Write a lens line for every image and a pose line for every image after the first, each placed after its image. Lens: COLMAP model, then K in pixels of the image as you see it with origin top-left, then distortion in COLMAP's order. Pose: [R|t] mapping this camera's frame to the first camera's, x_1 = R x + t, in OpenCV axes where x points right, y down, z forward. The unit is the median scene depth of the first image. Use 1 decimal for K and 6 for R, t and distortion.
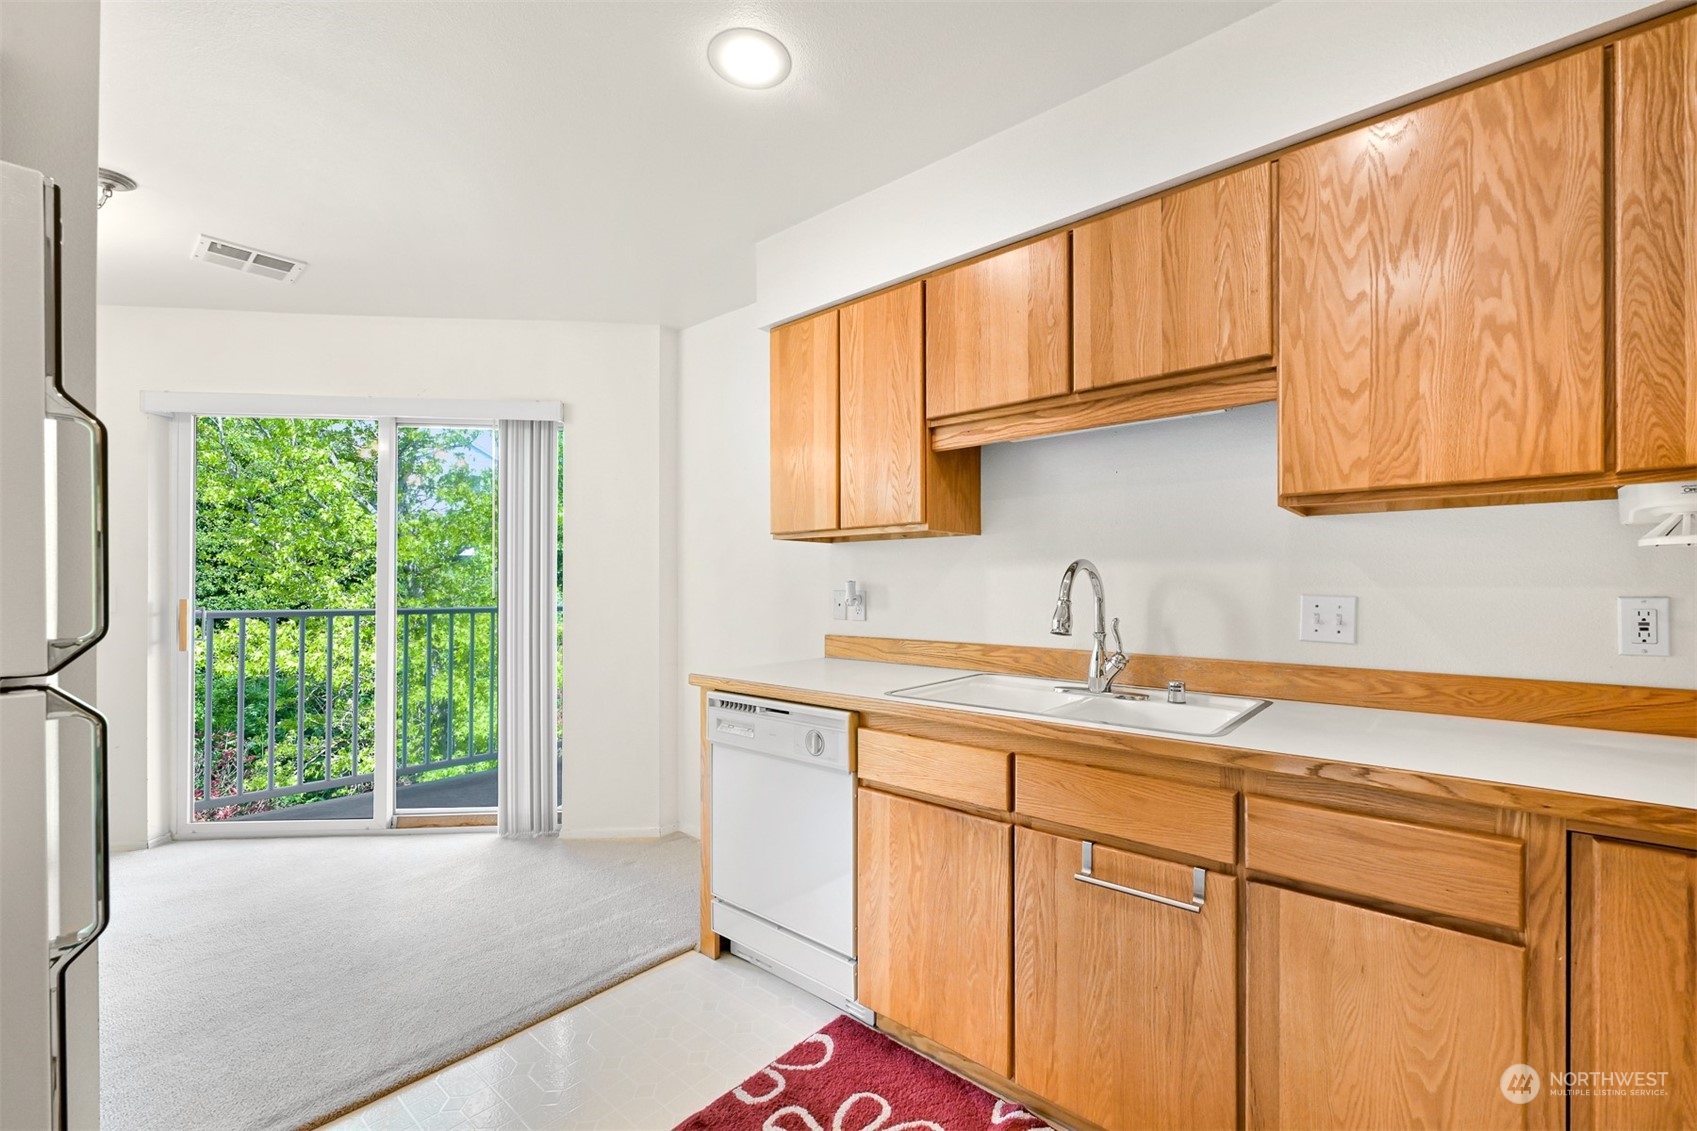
lens RADIAL K [[690.4, 0, 879.1], [0, 690.4, 585.4], [0, 0, 1]] dist [-0.003142, 0.000396]
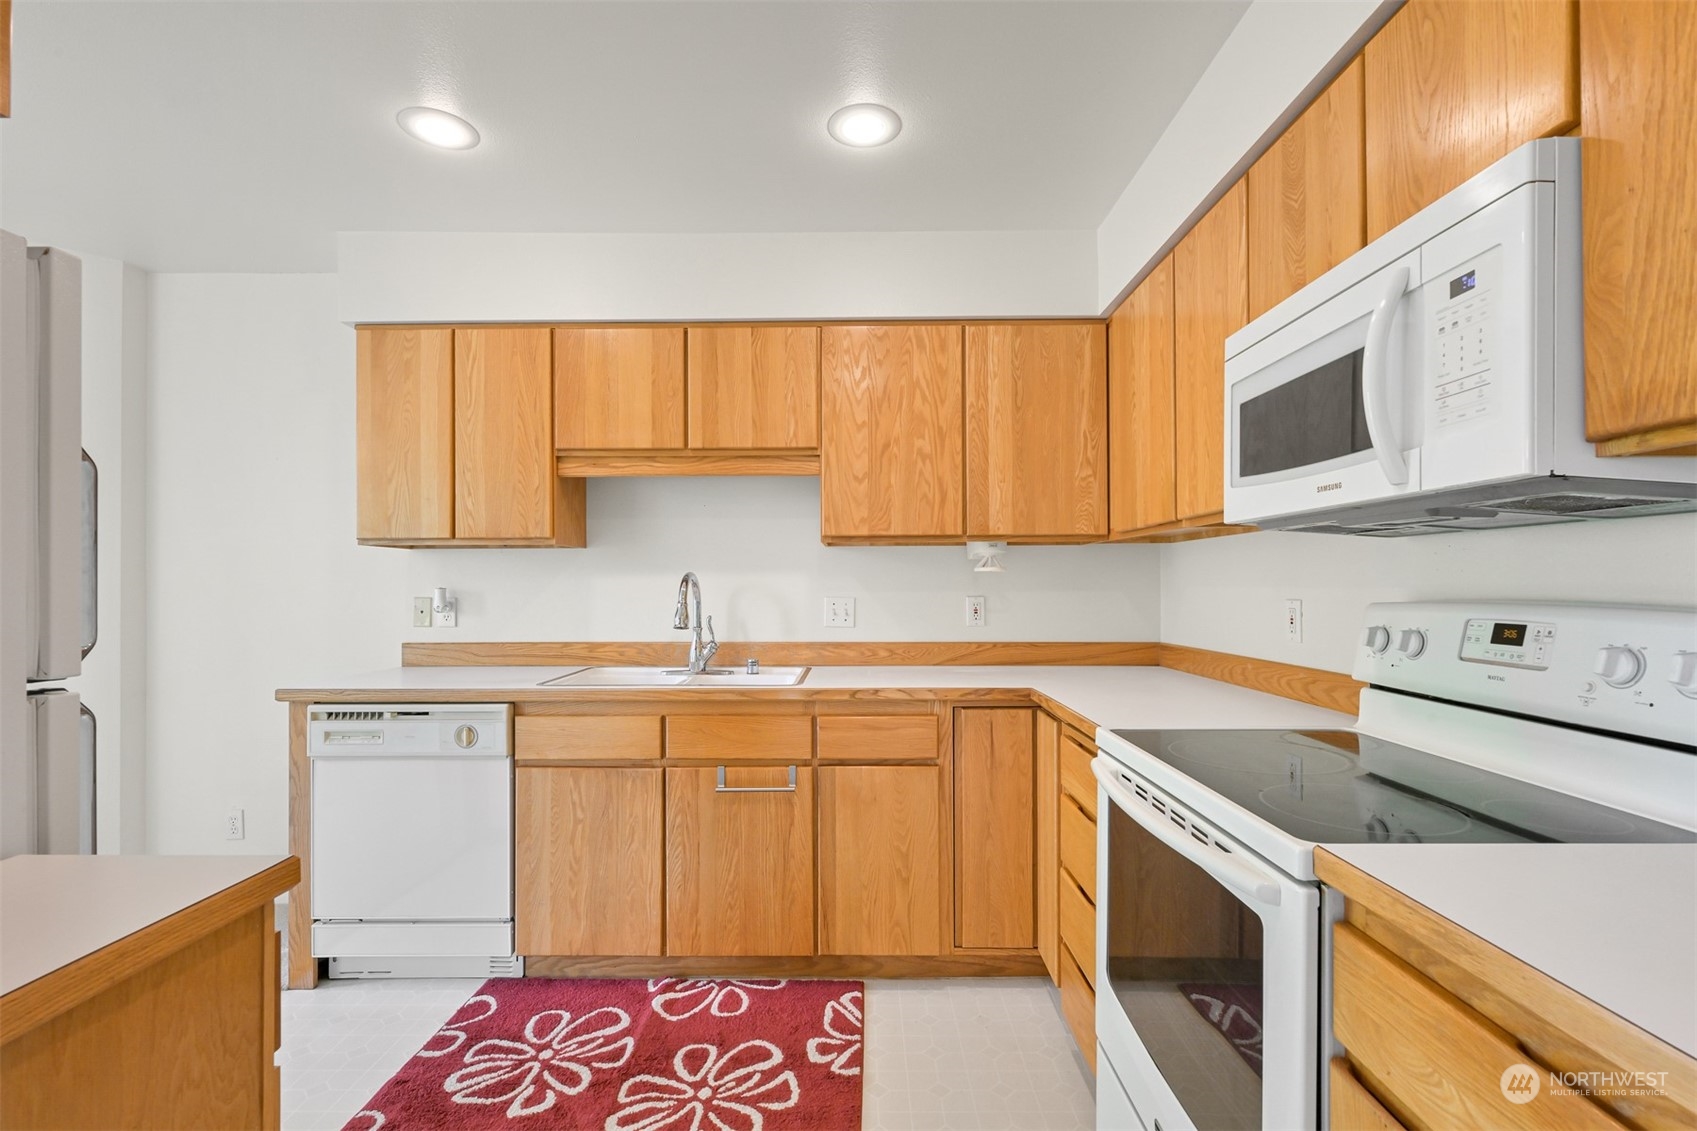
lens RADIAL K [[767.0, 0, 854.5], [0, 767.0, 579.7], [0, 0, 1]] dist [-0.002005, -0.001499]
pose [[0.773252, 0.004267, 0.634085, -0.455761], [0.002796, 0.999945, -0.010138, -0.008387], [-0.634093, 0.009613, 0.773197, -0.396658]]
